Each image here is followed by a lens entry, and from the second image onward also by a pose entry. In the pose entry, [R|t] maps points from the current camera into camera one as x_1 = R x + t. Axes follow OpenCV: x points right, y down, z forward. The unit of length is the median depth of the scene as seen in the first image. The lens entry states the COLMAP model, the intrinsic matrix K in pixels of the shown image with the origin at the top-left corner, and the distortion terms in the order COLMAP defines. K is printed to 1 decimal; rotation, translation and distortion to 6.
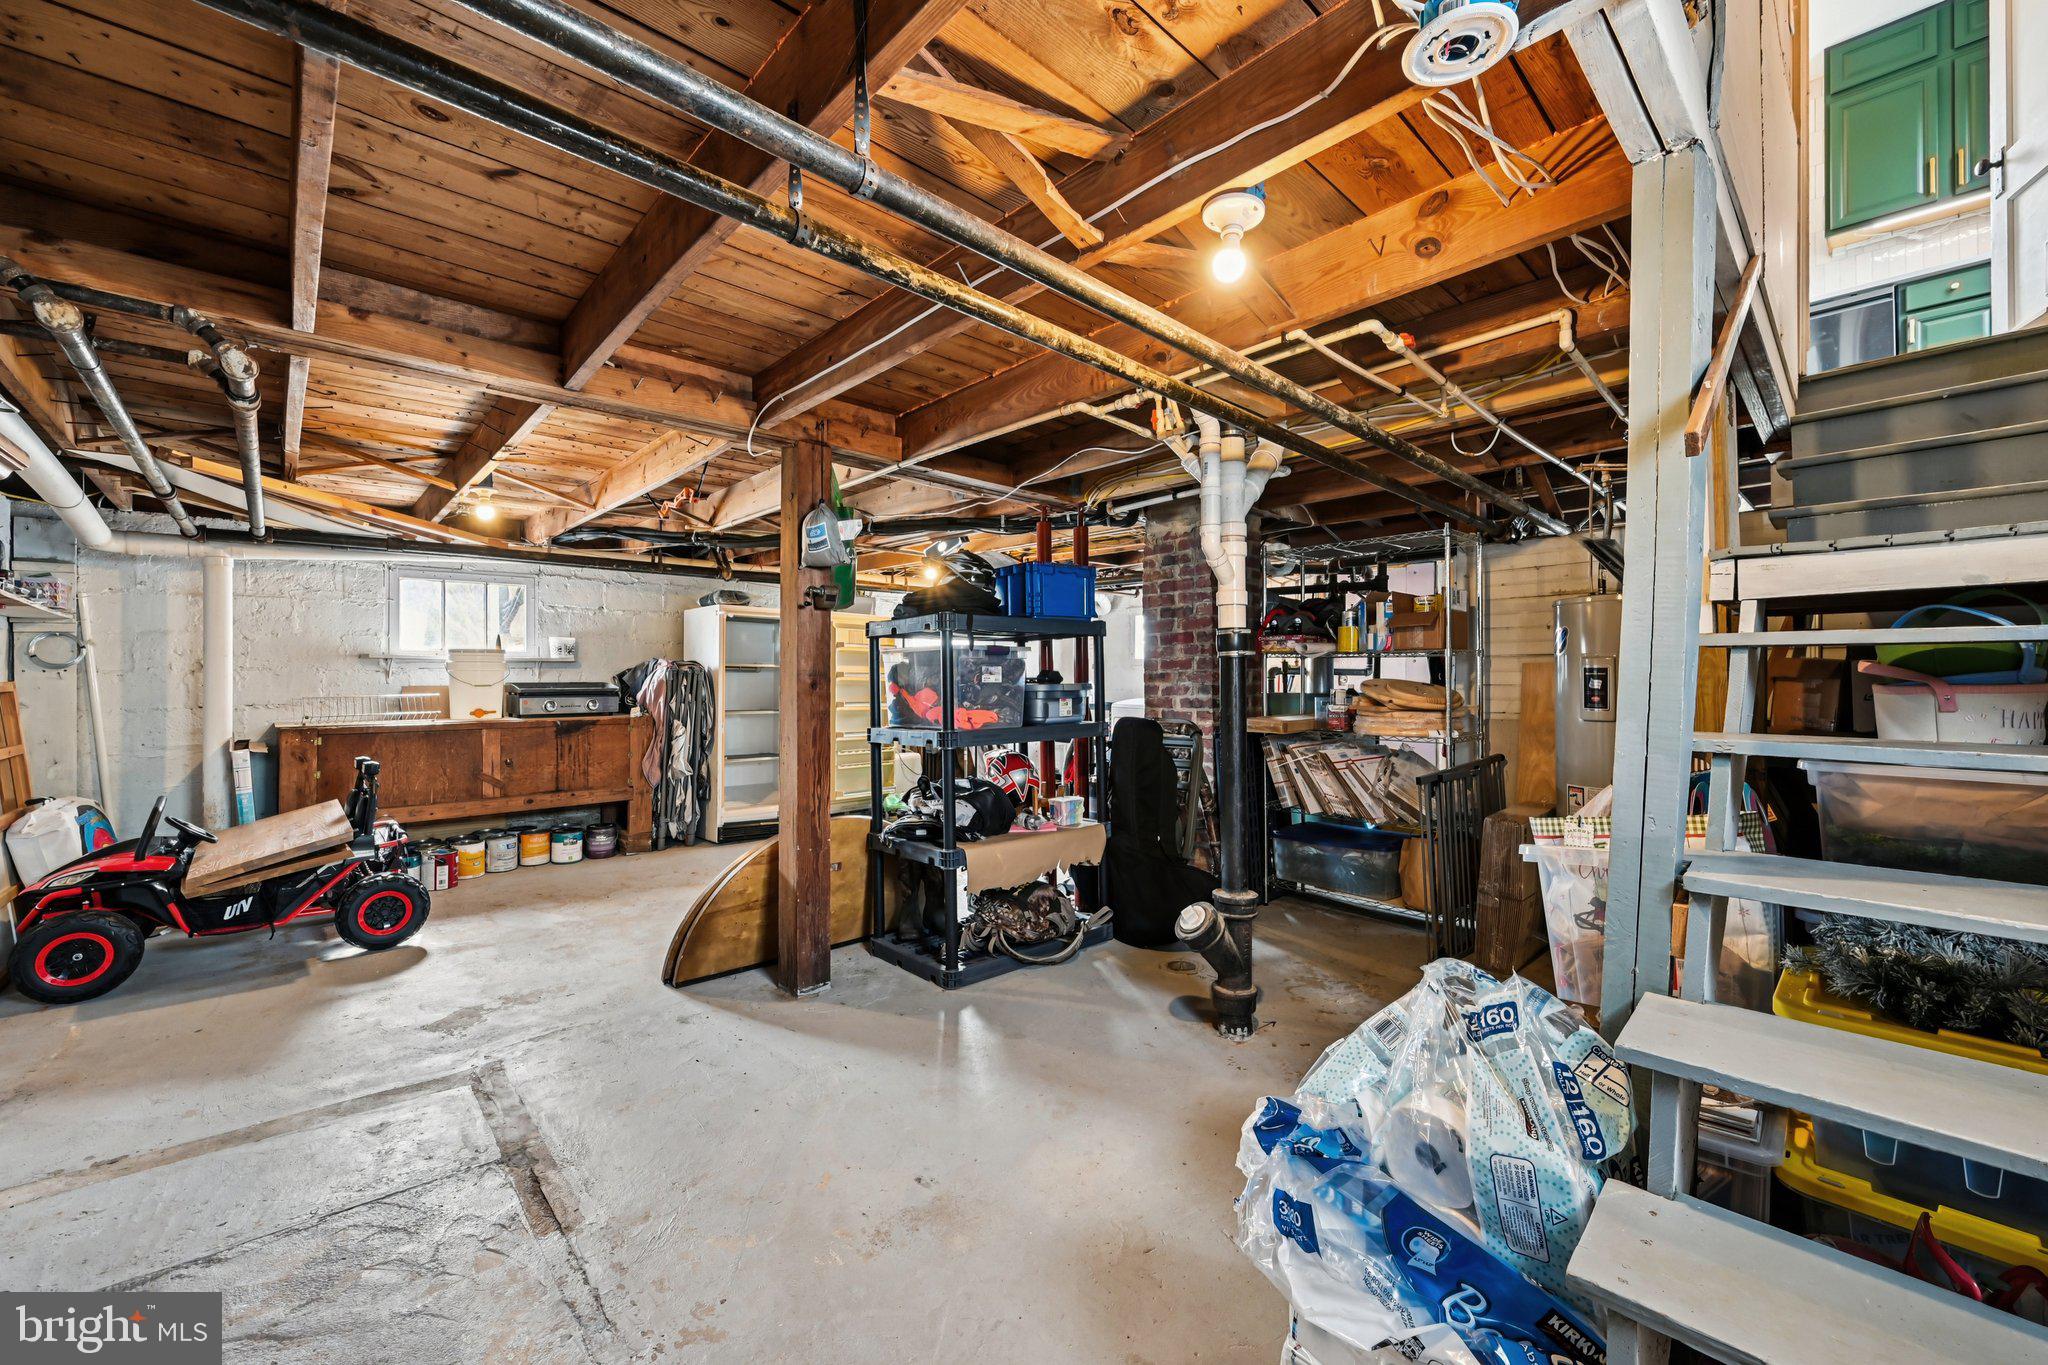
lens RADIAL K [[799.6, 0, 1030.4], [0, 799.6, 675.6], [0, 0, 1]] dist [-0.001202, -0.000046]
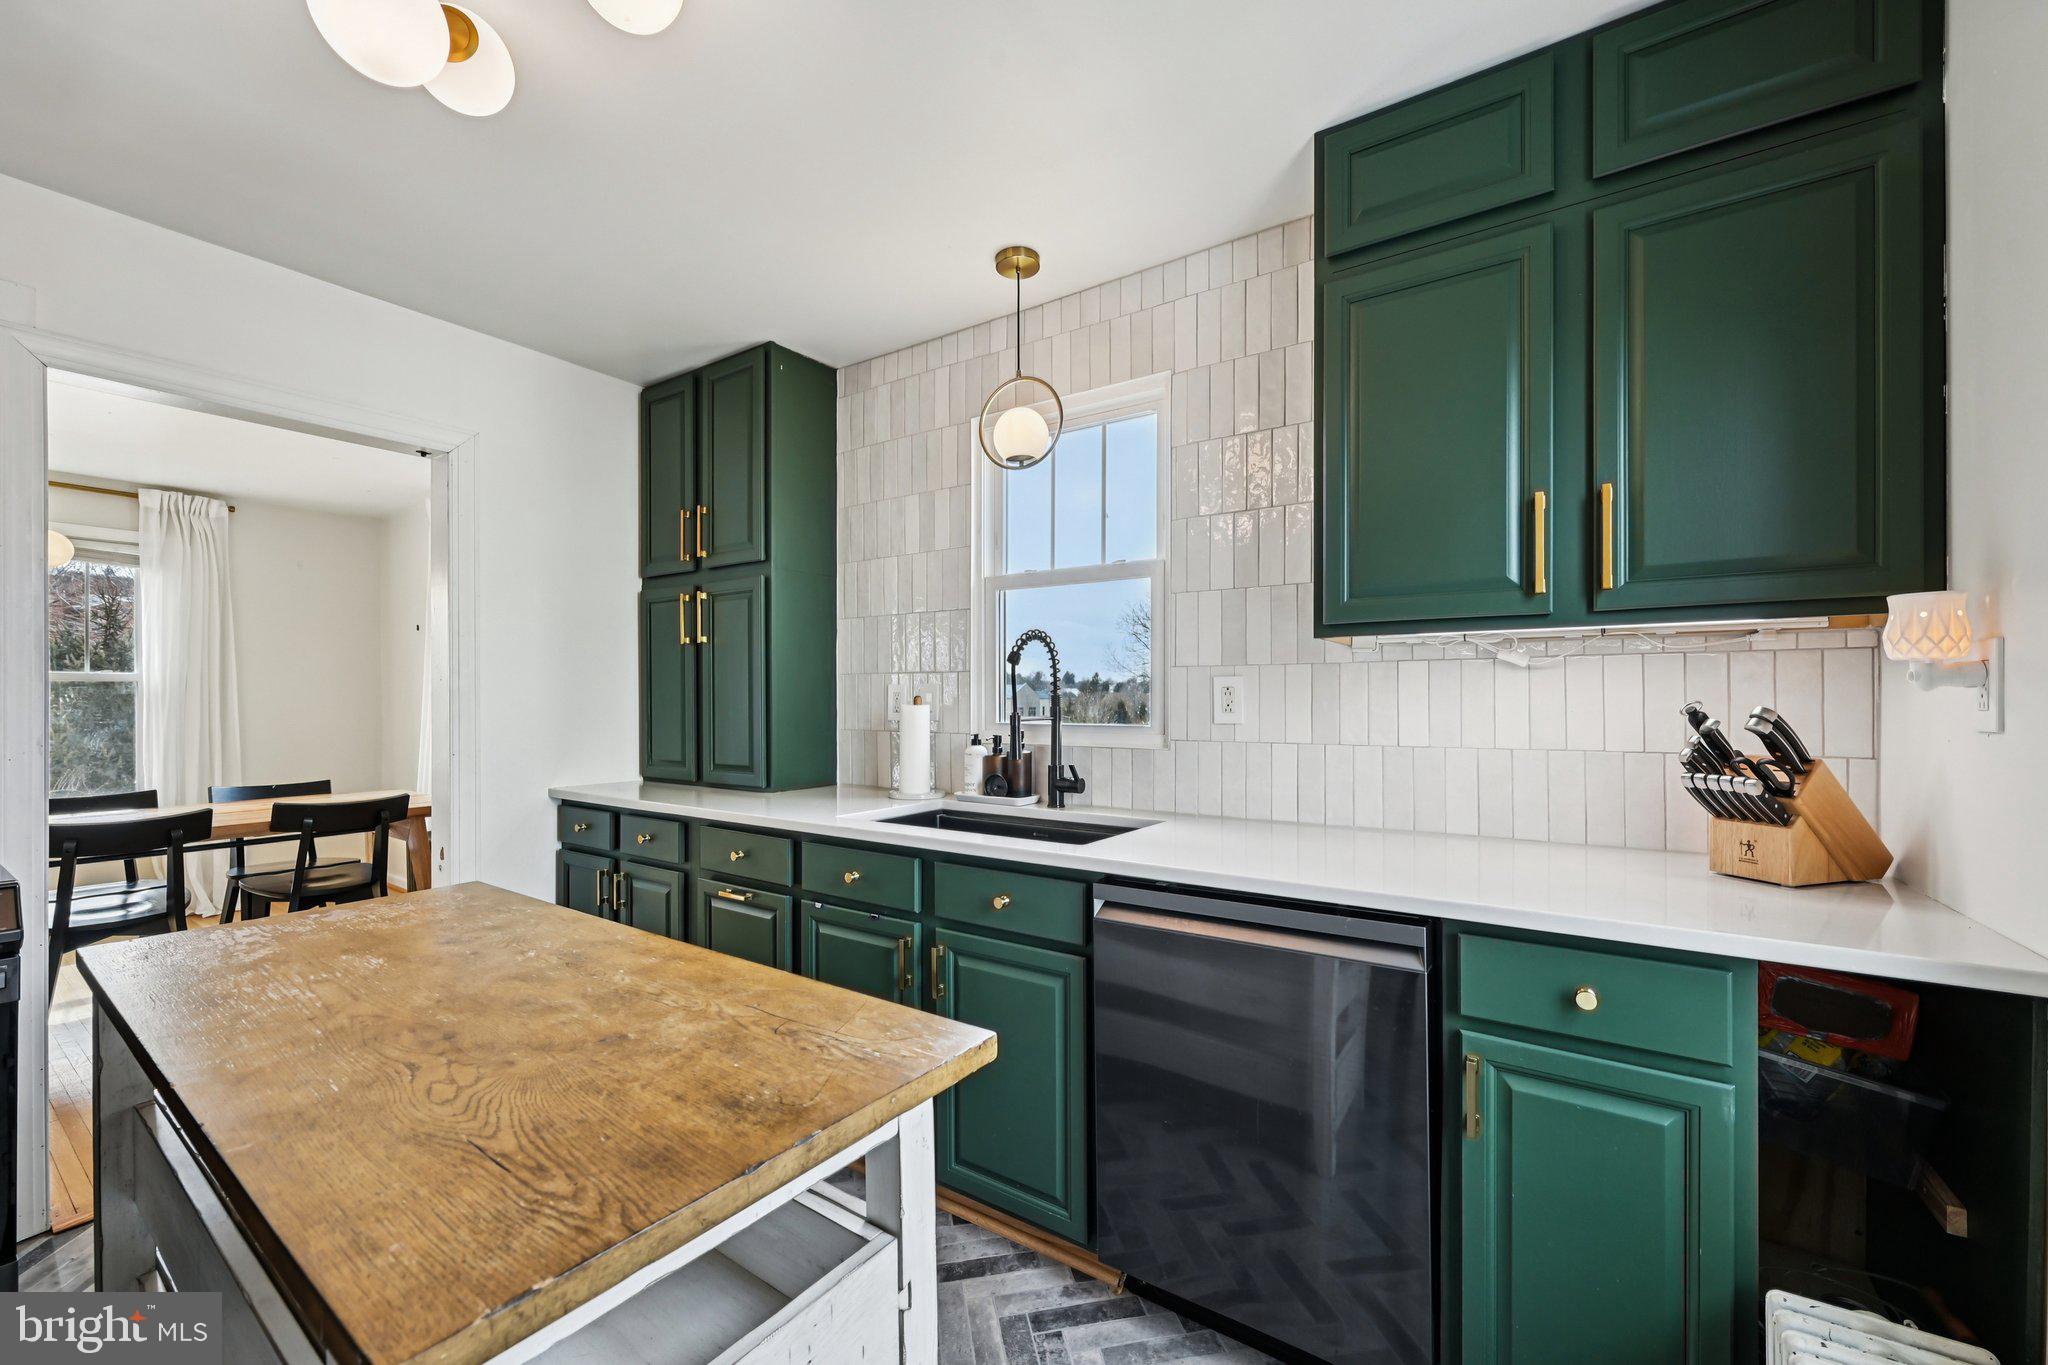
lens RADIAL K [[801.6, 0, 1032.8], [0, 801.6, 694.4], [0, 0, 1]] dist [-0.001345, -0.000062]
pose [[0.974479, 0.004912, 0.224424, 0.853115], [-0.004741, 0.999988, -0.001301, -0.566883], [-0.224428, 0.000204, 0.974491, 0.723522]]
